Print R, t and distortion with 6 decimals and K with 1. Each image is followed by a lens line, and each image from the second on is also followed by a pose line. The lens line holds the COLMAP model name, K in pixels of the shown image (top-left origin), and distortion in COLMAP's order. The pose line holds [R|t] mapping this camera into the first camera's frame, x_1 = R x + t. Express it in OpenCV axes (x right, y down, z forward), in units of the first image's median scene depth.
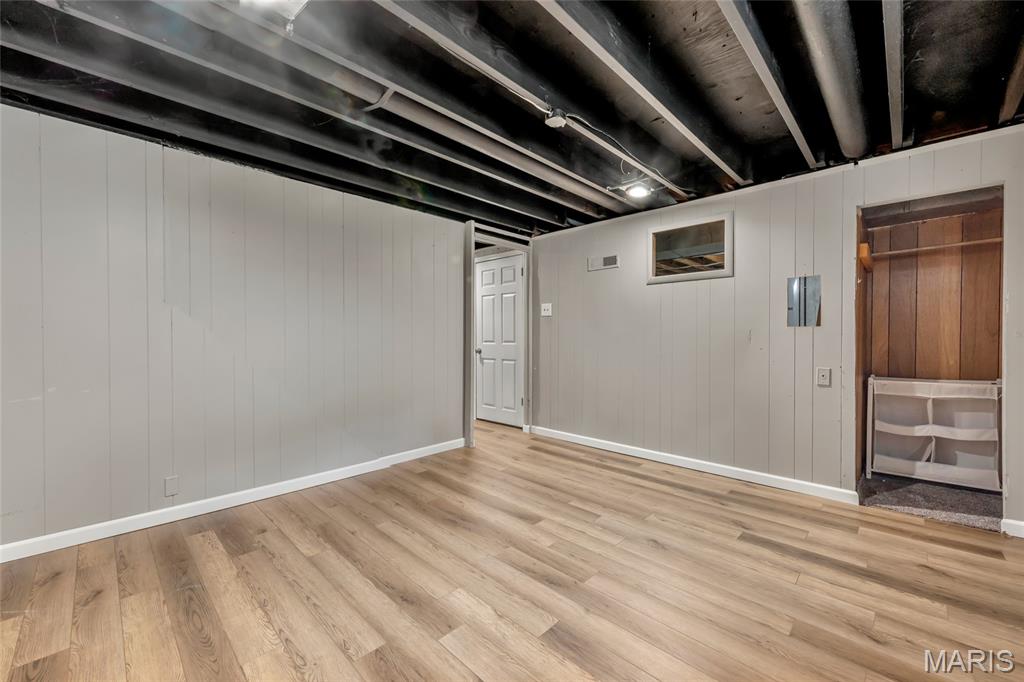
lens RADIAL K [[404.4, 0, 511.7], [0, 404.4, 341.0], [0, 0, 1]] dist [0.006401, -0.000602]
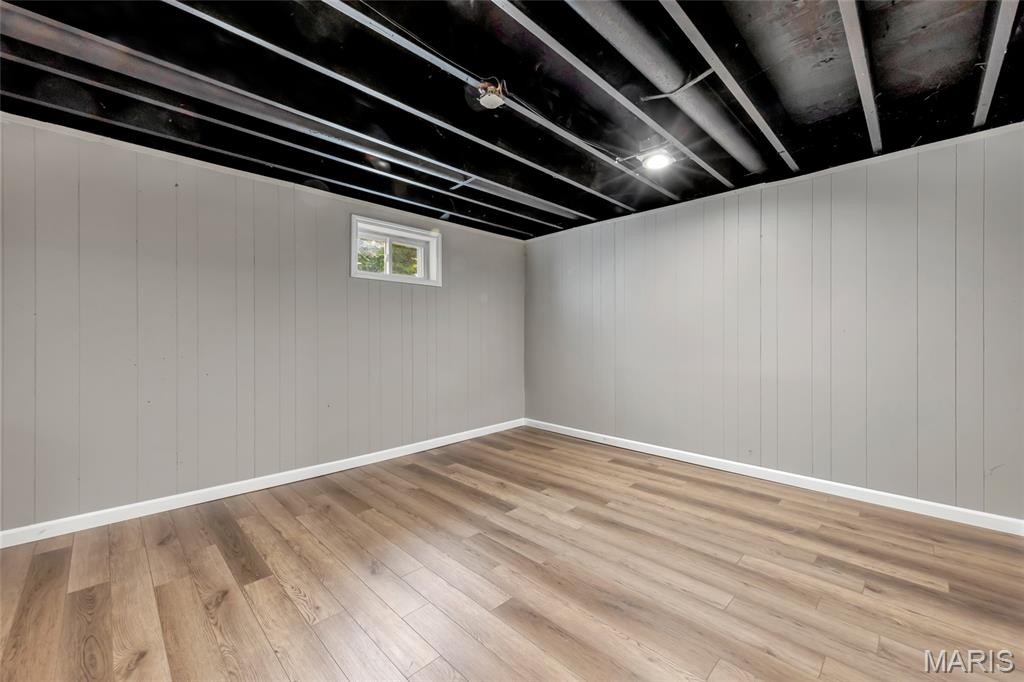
lens RADIAL K [[404.4, 0, 511.3], [0, 404.4, 338.3], [0, 0, 1]] dist [0.006401, -0.000602]
pose [[-0.999904, 0.002334, 0.013642, 0.055034], [0.002460, 0.999954, 0.009247, -0.007609], [-0.013620, 0.009279, -0.999864, 2.047518]]
